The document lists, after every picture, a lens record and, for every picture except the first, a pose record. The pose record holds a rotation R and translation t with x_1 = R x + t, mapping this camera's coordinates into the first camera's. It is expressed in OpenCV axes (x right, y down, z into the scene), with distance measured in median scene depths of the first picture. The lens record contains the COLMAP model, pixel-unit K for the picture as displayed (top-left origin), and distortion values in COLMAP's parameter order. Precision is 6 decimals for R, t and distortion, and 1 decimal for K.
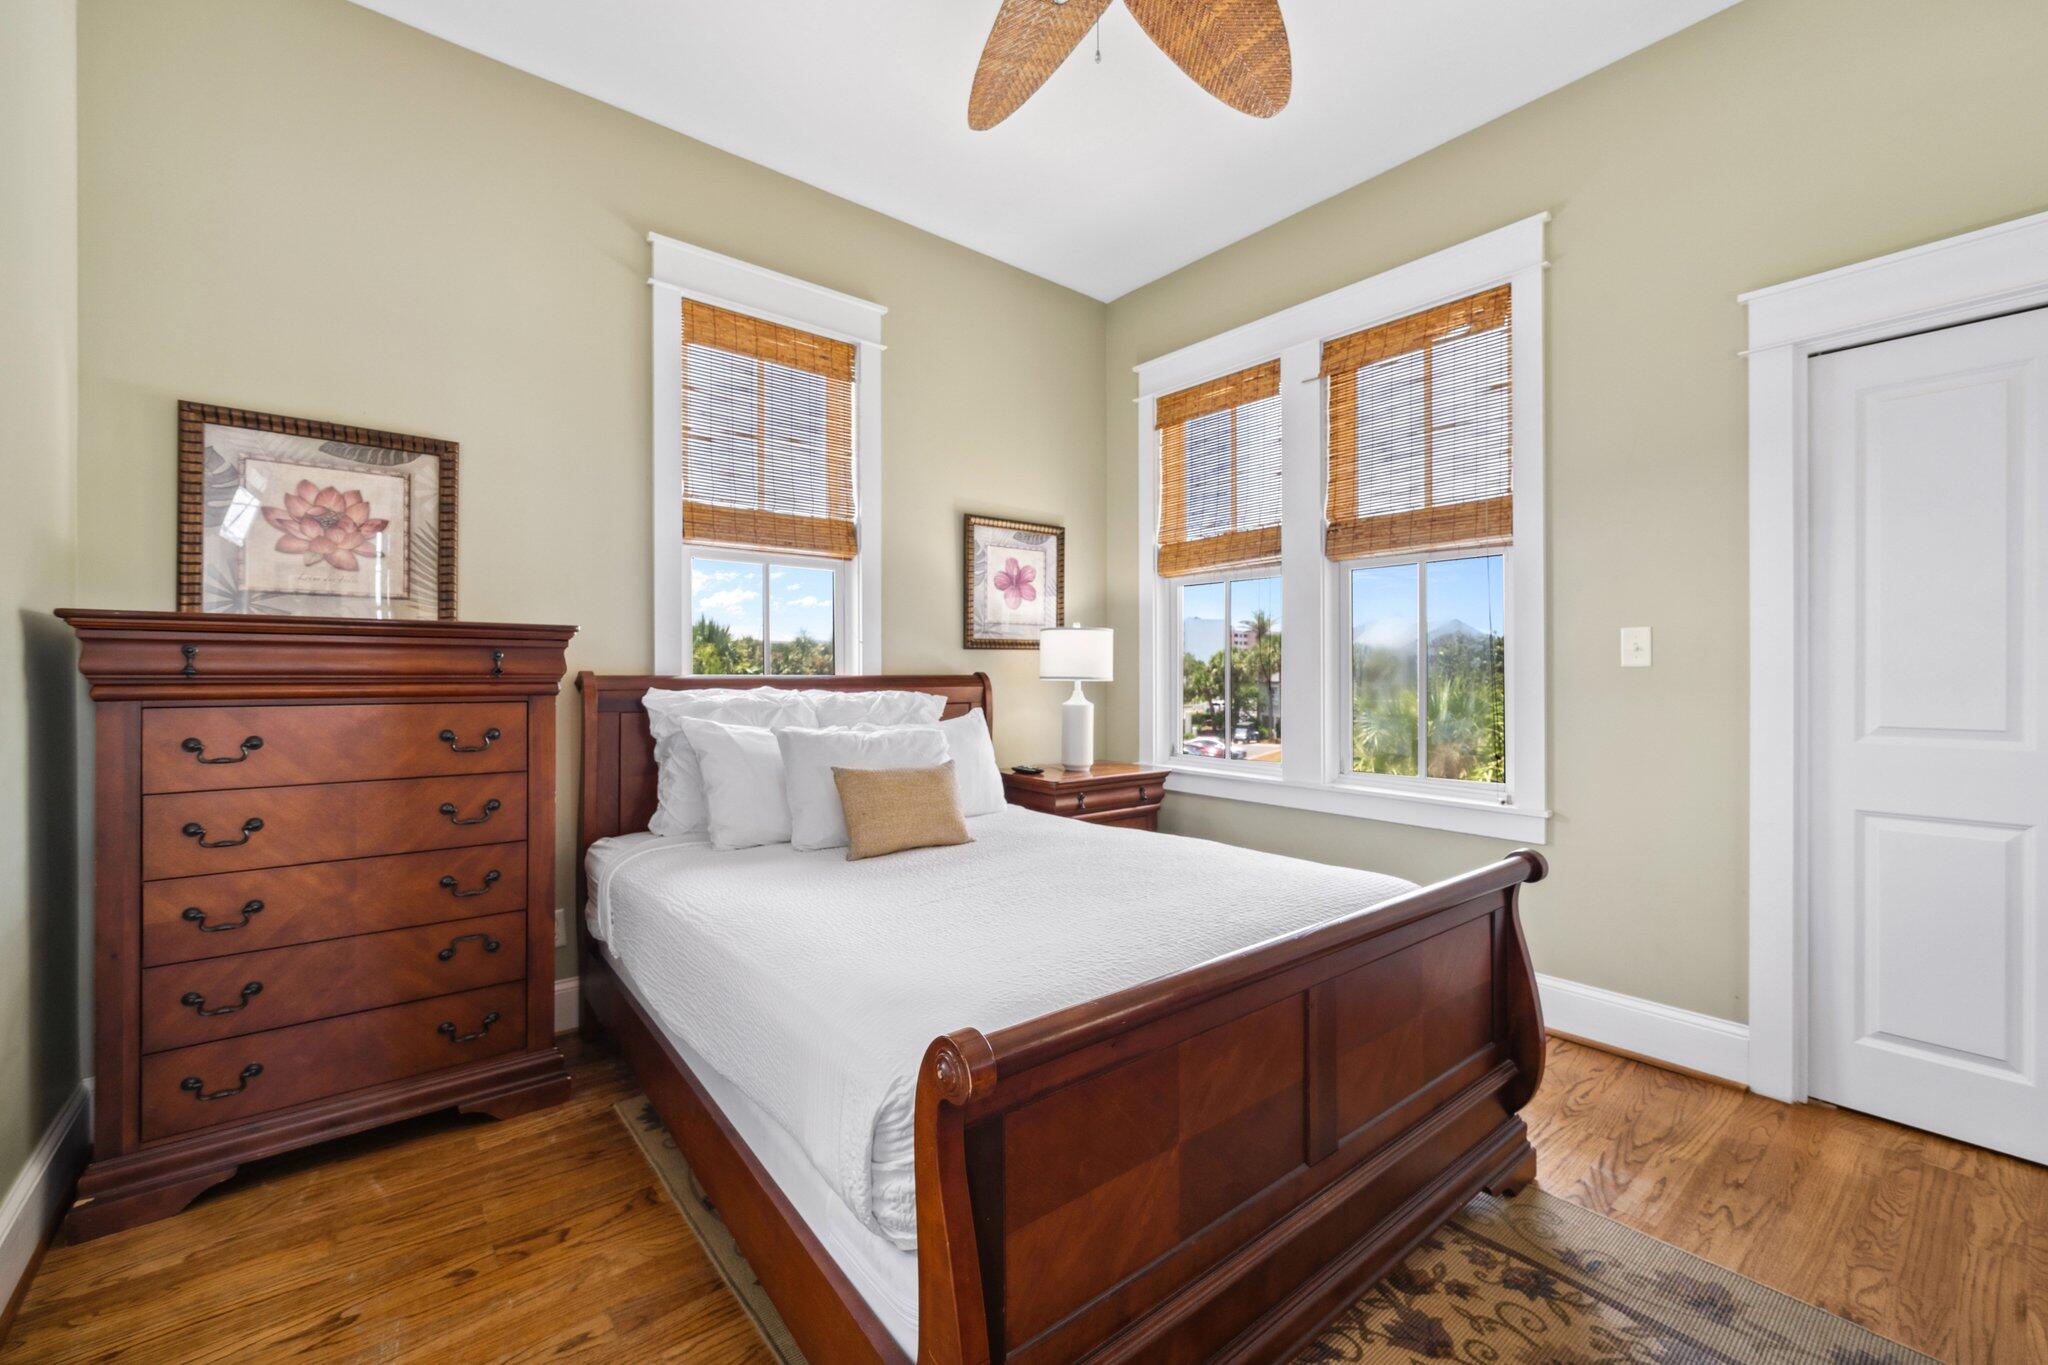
lens RADIAL K [[836.8, 0, 1024.0], [0, 836.8, 682.5], [0, 0, 1]] dist [0.000978, 0.000101]
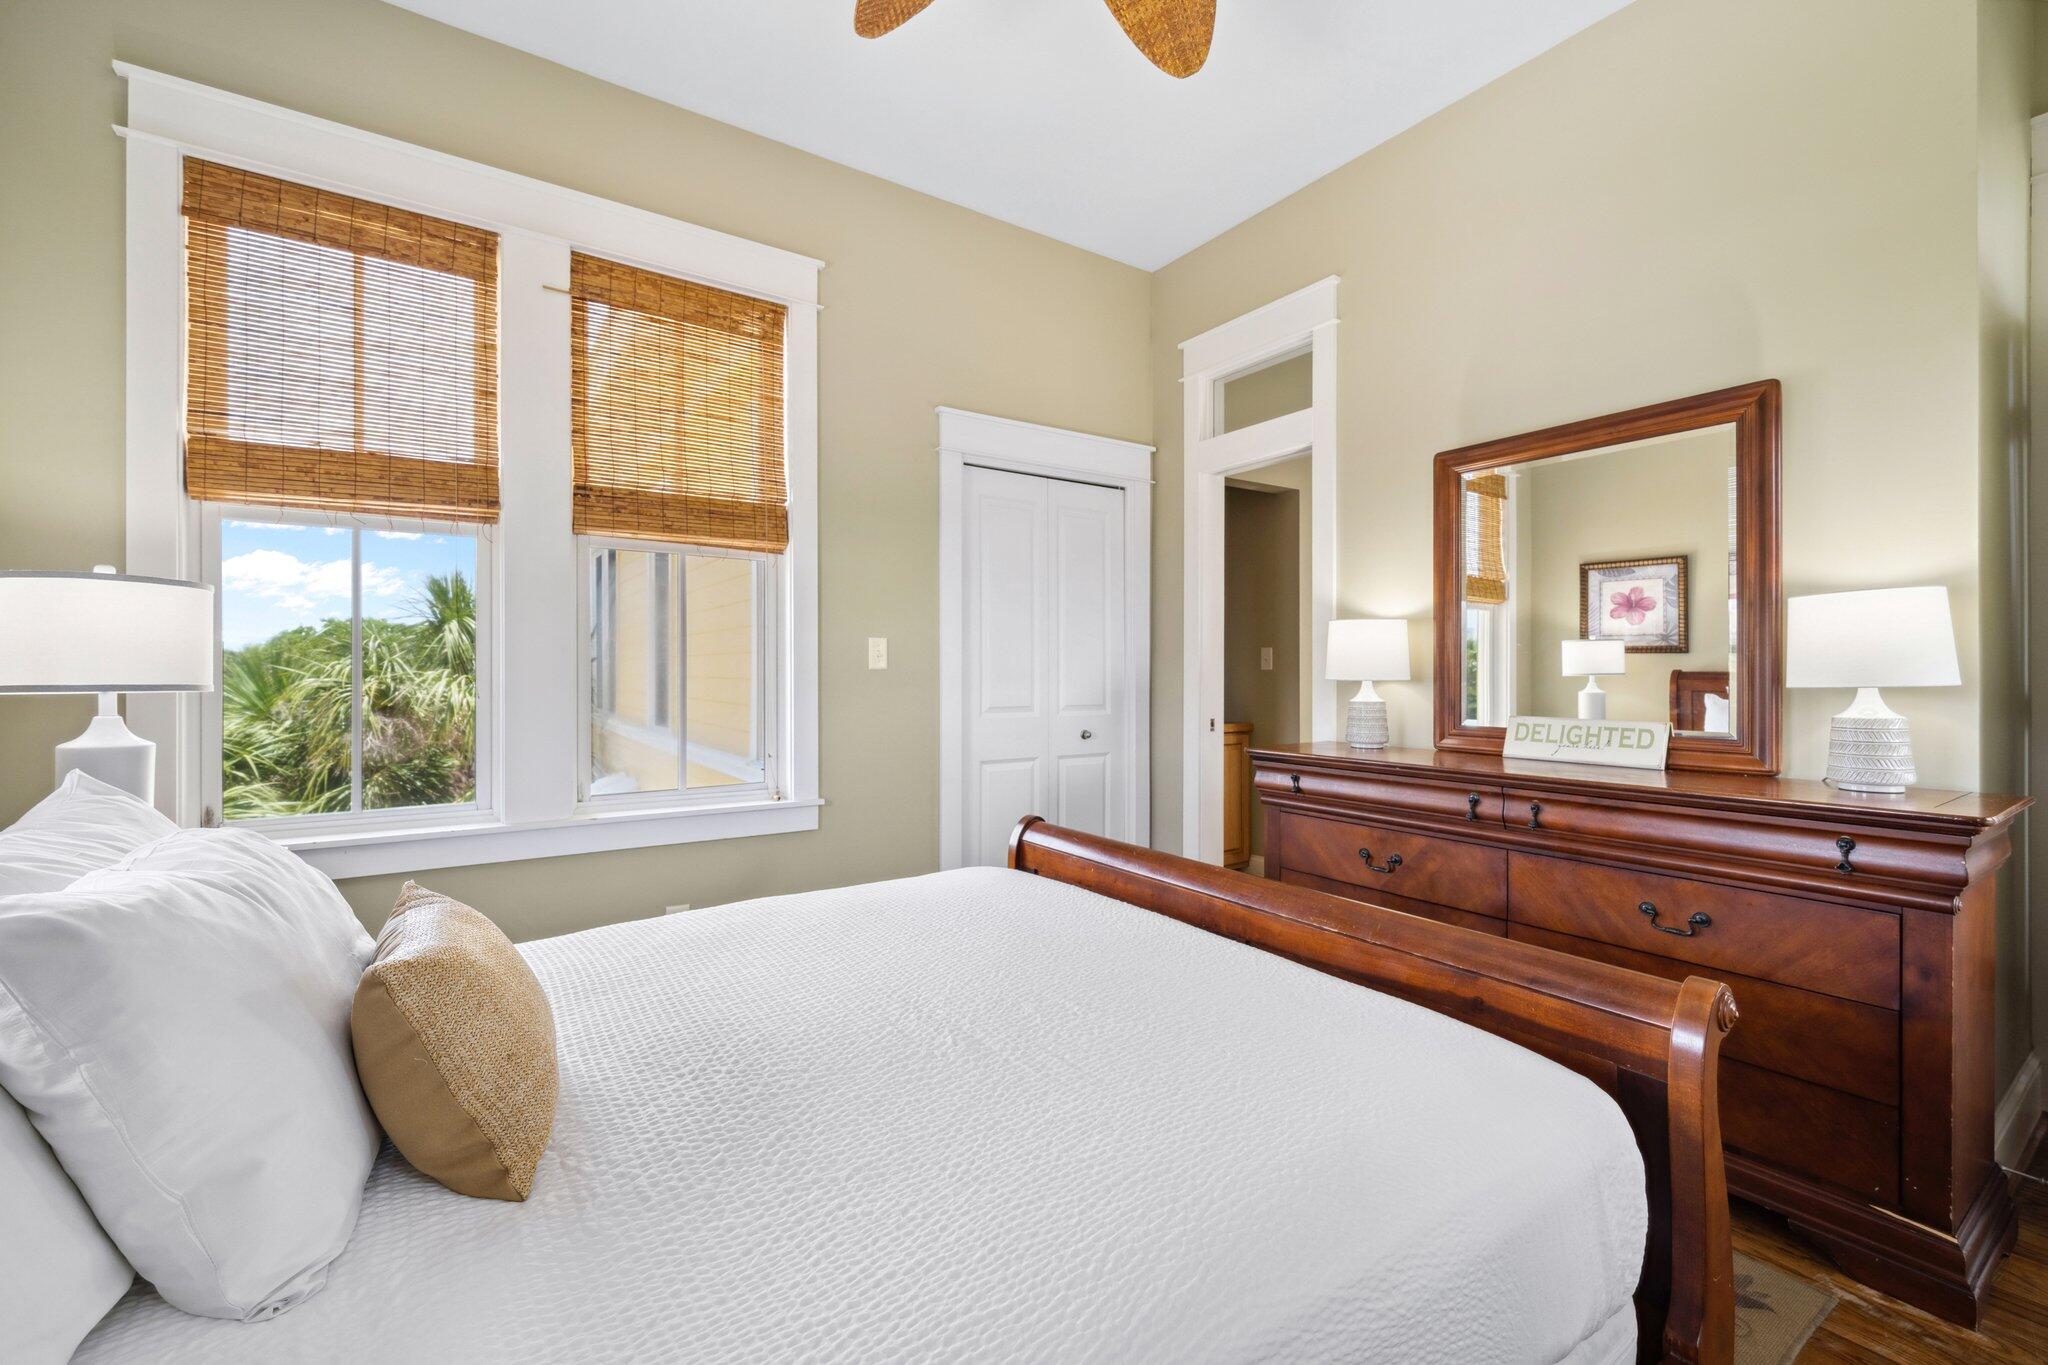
lens RADIAL K [[870.7, 0, 1024.0], [0, 870.7, 682.5], [0, 0, 1]] dist [-0.002236, -0.000434]
pose [[0.085829, -0.015055, 0.996196, -0.435799], [0.009221, 0.999855, 0.014316, -0.012515], [-0.996267, 0.007957, 0.085955, 0.536925]]
